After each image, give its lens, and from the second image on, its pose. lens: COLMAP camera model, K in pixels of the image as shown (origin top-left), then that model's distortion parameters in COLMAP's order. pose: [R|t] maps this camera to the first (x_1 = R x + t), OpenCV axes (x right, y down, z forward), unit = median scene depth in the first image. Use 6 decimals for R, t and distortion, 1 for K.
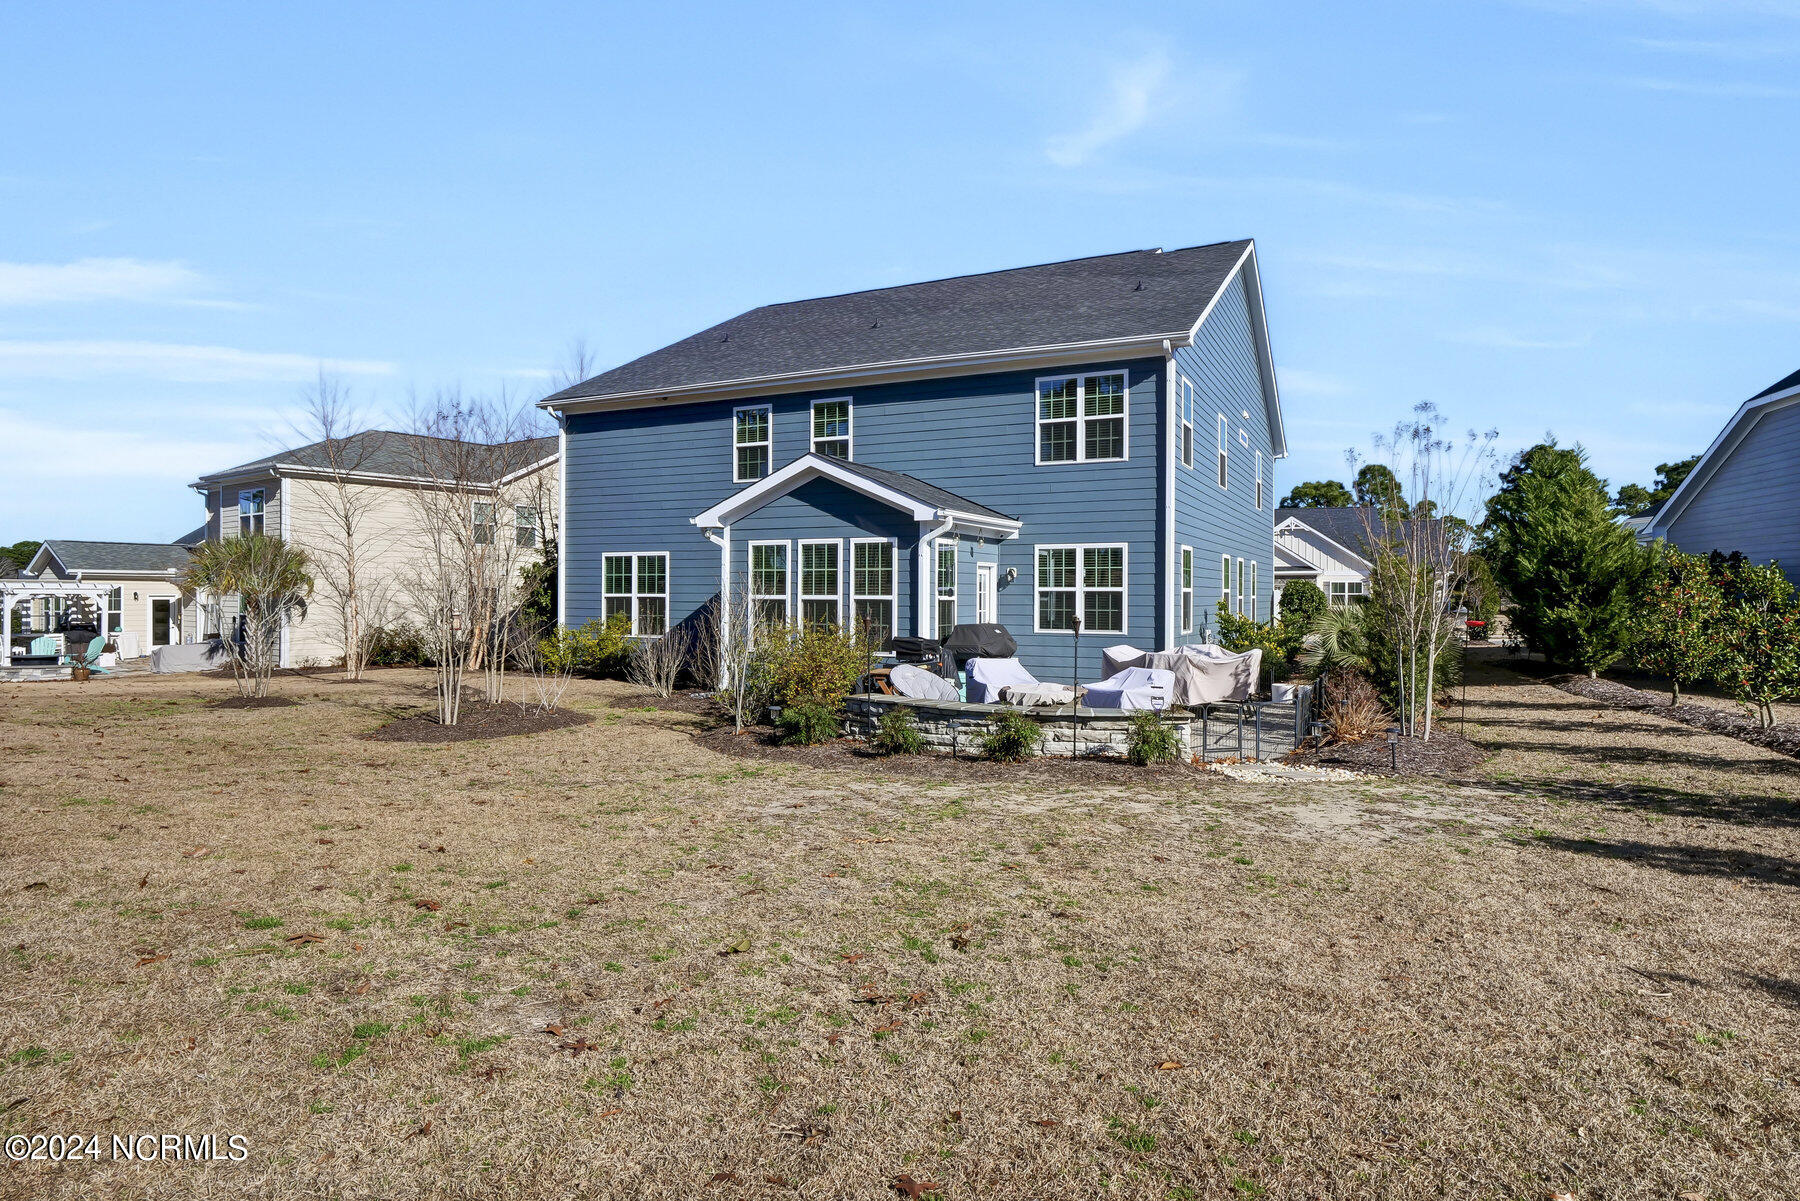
lens RADIAL K [[949.1, 0, 903.6], [0, 949.1, 597.4], [0, 0, 1]] dist [-0.002793, -0.000777]
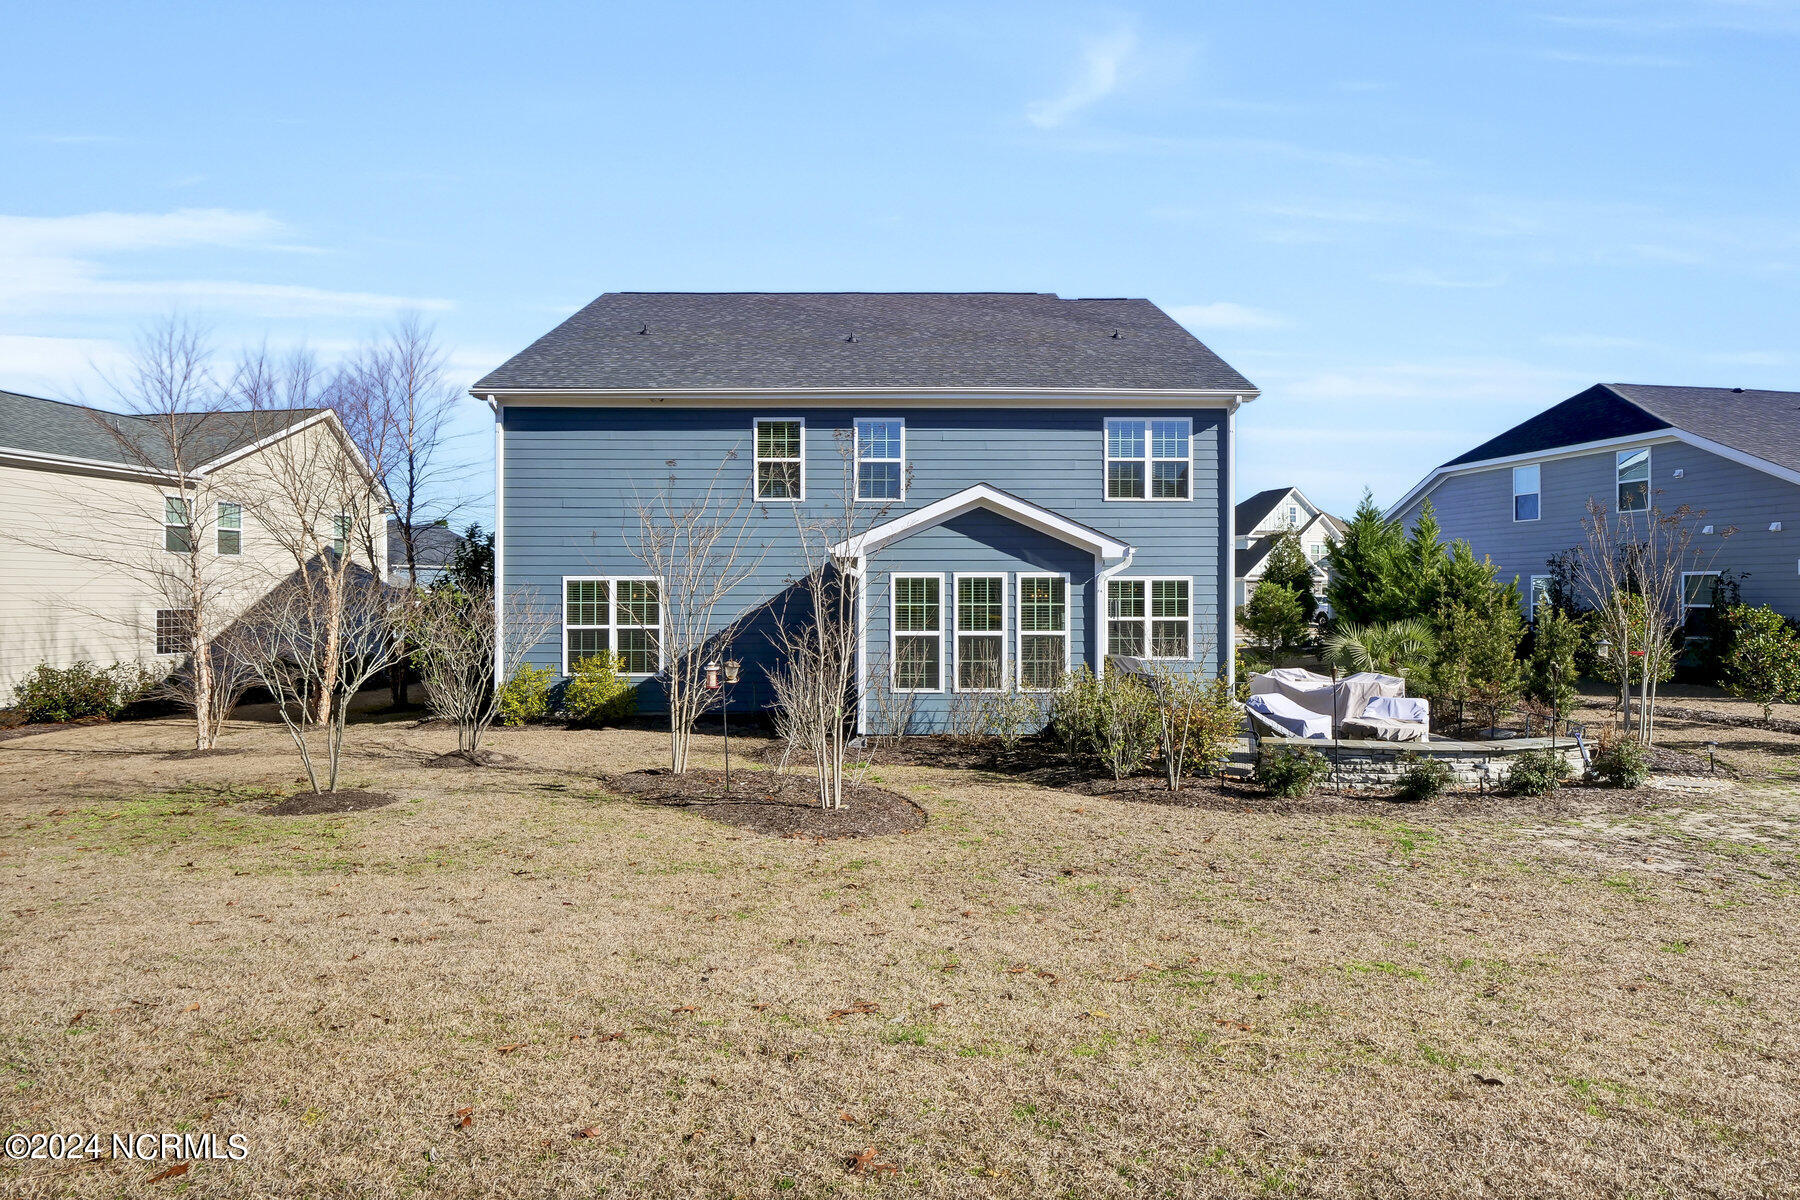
lens RADIAL K [[949.1, 0, 902.0], [0, 949.1, 597.6], [0, 0, 1]] dist [-0.002793, -0.000777]
pose [[0.899369, -0.005037, 0.437161, -0.545494], [0.006821, 0.999974, -0.002511, -0.032520], [-0.437137, 0.005240, 0.899380, 0.162553]]
